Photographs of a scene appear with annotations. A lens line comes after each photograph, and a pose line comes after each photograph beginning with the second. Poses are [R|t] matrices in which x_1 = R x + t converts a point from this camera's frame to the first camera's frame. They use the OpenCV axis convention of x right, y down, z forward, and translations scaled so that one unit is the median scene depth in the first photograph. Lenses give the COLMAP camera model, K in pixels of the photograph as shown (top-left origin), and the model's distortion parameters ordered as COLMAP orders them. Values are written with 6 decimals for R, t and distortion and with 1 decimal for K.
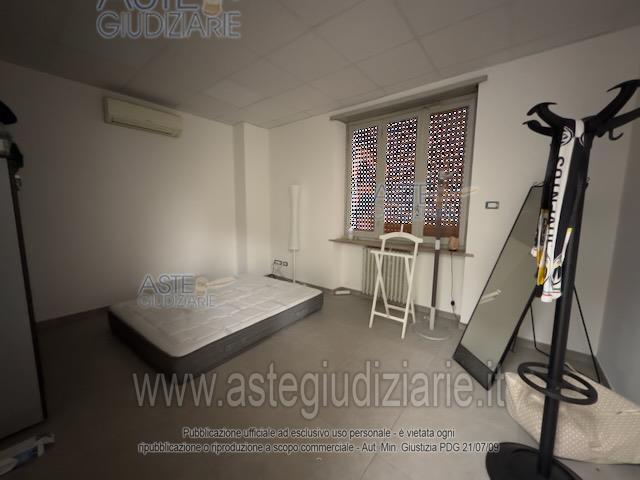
lens RADIAL K [[252.1, 0, 320.0], [0, 252.1, 240.0], [0, 0, 1]] dist [0.023760, -0.012520]
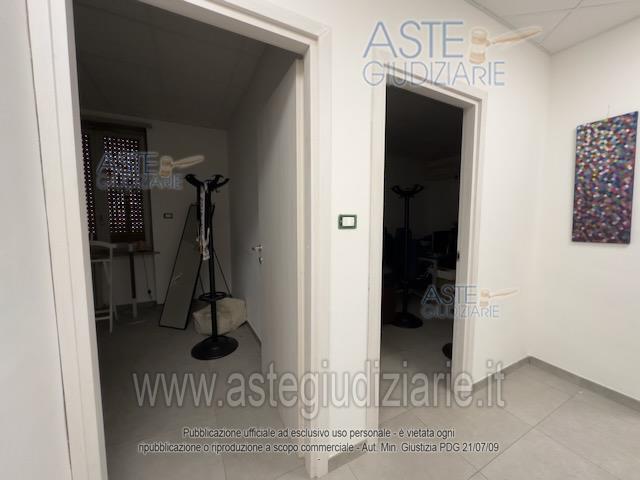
lens RADIAL K [[257.1, 0, 320.0], [0, 257.1, 240.0], [0, 0, 1]] dist [0.000761, 0.000073]
pose [[0.400384, -0.093589, 0.911556, -0.489273], [0.117161, 0.991835, 0.050370, 0.041888], [-0.908827, 0.086631, 0.408080, -0.558216]]
